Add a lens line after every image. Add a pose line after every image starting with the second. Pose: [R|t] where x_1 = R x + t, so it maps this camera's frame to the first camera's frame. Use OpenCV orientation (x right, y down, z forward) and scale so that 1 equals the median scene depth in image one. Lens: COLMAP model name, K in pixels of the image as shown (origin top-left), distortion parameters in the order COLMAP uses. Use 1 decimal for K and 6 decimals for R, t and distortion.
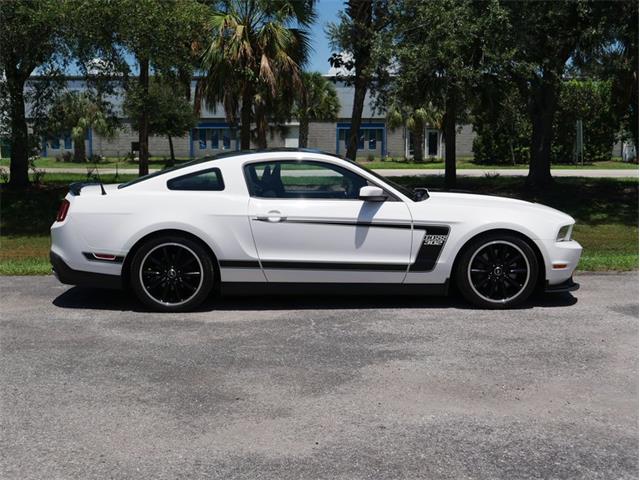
lens RADIAL K [[853.7, 0, 323.8], [0, 853.7, 234.9], [0, 0, 1]] dist [0.003486, 0.000000]
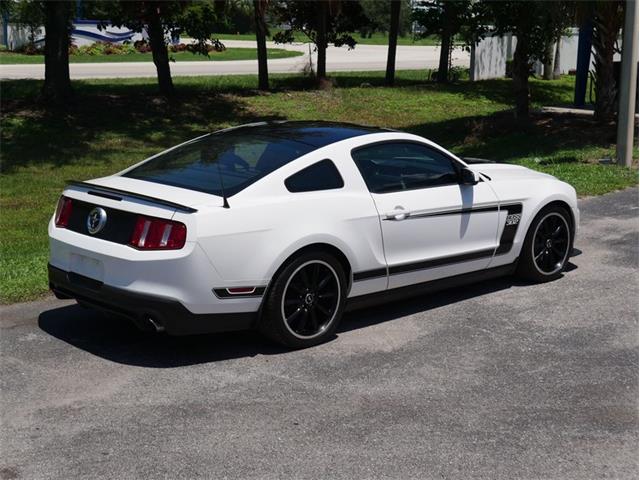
lens RADIAL K [[1027.3, 0, 320.2], [0, 1027.3, 241.2], [0, 0, 1]] dist [0.015230, 0.000000]
pose [[0.757617, -0.122822, 0.641039, -0.767172], [0.052478, 0.990418, 0.127740, -0.127058], [-0.650586, -0.063138, 0.756804, 0.275262]]
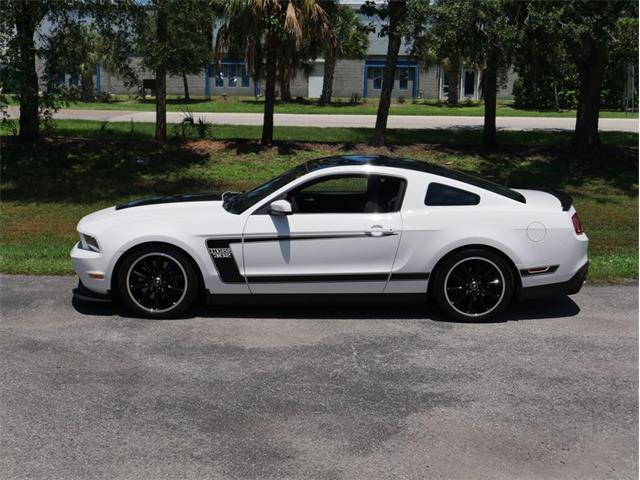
lens RADIAL K [[922.9, 0, 325.9], [0, 922.9, 243.5], [0, 0, 1]] dist [0.012929, 0.000000]
pose [[0.999623, 0.017241, -0.021347, -0.023614], [-0.015565, 0.996963, 0.076311, -0.096127], [0.022597, -0.075950, 0.996856, -0.055194]]
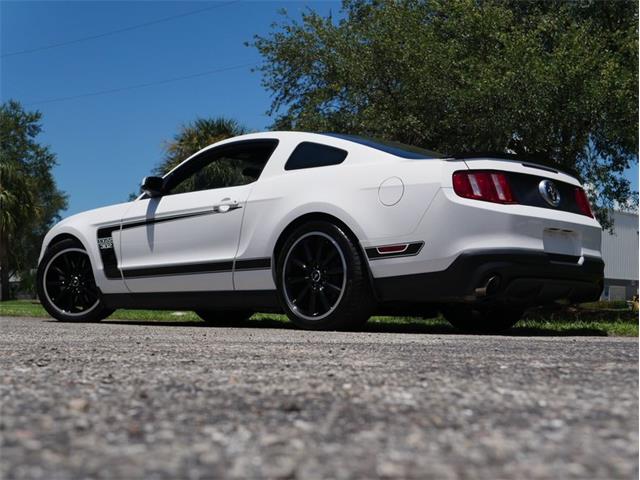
lens RADIAL K [[1027.3, 0, 315.5], [0, 1027.3, 235.6], [0, 0, 1]] dist [0.015230, 0.000000]
pose [[0.689138, -0.043317, -0.723334, 0.756605], [-0.089367, 0.985511, -0.144159, 0.129575], [0.719098, 0.163988, 0.675282, 0.479084]]
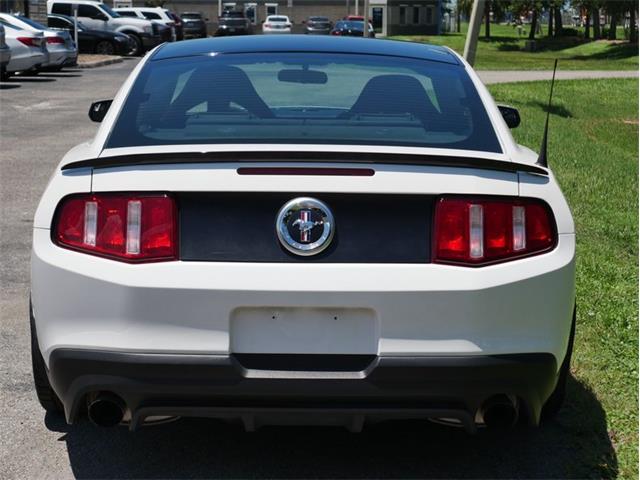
lens RADIAL K [[1147.9, 0, 320.5], [0, 1147.9, 240.3], [0, 0, 1]] dist [0.048710, 0.000000]
pose [[-0.005178, 0.135841, -0.990717, 0.736513], [-0.111887, 0.984431, 0.135564, -0.104442], [0.993707, 0.111550, 0.010102, 1.193958]]
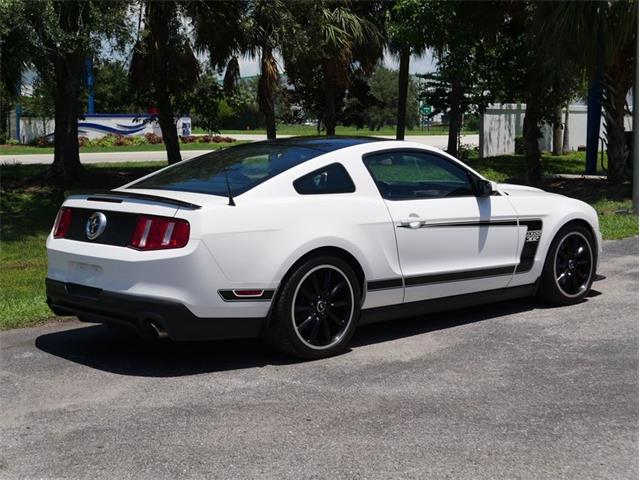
lens RADIAL K [[1027.3, 0, 320.6], [0, 1027.3, 245.0], [0, 0, 1]] dist [0.015230, 0.000000]
pose [[0.762847, -0.078514, 0.641795, -0.743226], [0.070675, 0.996778, 0.037936, -0.041663], [-0.642705, 0.016420, 0.765938, 0.310771]]
